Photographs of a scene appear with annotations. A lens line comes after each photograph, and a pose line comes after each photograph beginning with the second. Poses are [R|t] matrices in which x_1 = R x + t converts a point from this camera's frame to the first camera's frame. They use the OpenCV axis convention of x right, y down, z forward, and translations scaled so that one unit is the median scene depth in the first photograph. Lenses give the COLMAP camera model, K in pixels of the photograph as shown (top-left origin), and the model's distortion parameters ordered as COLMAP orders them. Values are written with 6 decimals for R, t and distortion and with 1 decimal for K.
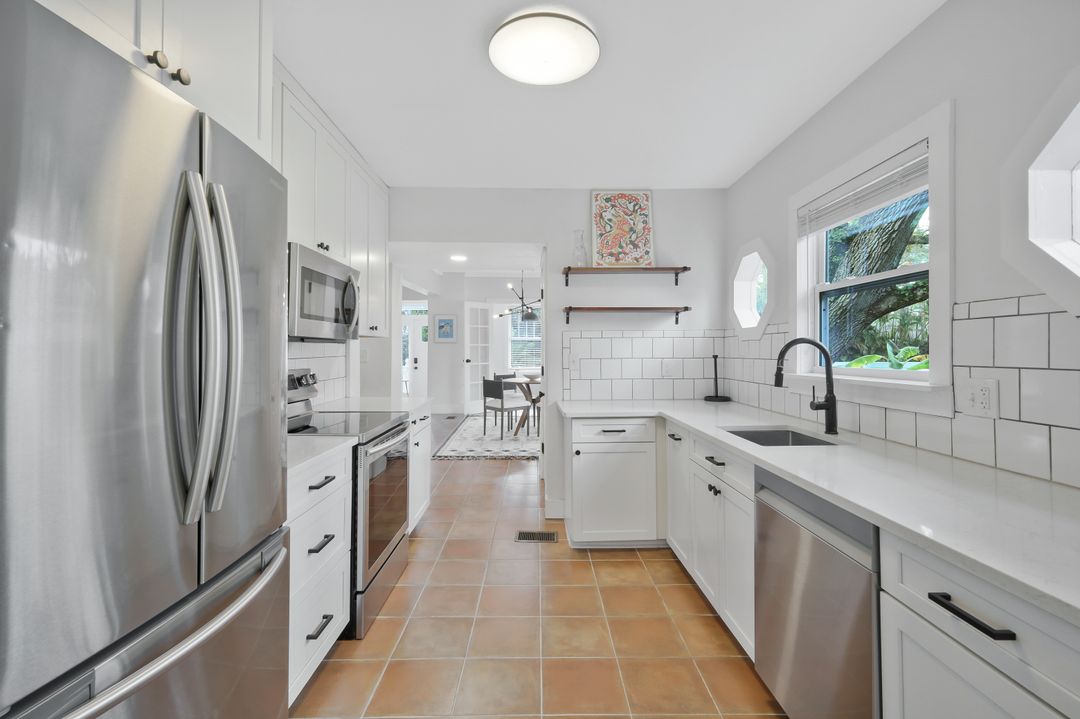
lens RADIAL K [[487.2, 0, 544.3], [0, 487.2, 352.4], [0, 0, 1]] dist [0.002870, 0.001003]
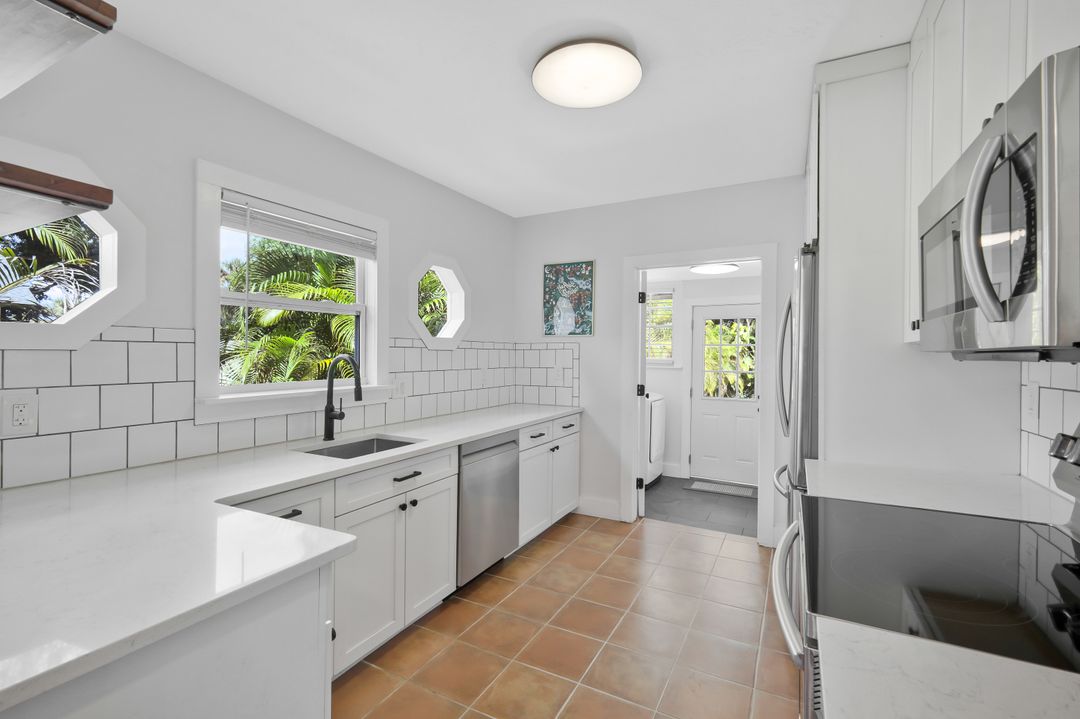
lens RADIAL K [[487.2, 0, 538.6], [0, 487.2, 358.8], [0, 0, 1]] dist [0.002870, 0.001003]
pose [[-0.878147, -0.006387, 0.478348, -0.327200], [-0.000398, 0.999920, 0.012621, -0.030460], [-0.478391, 0.010893, -0.878079, 1.545734]]
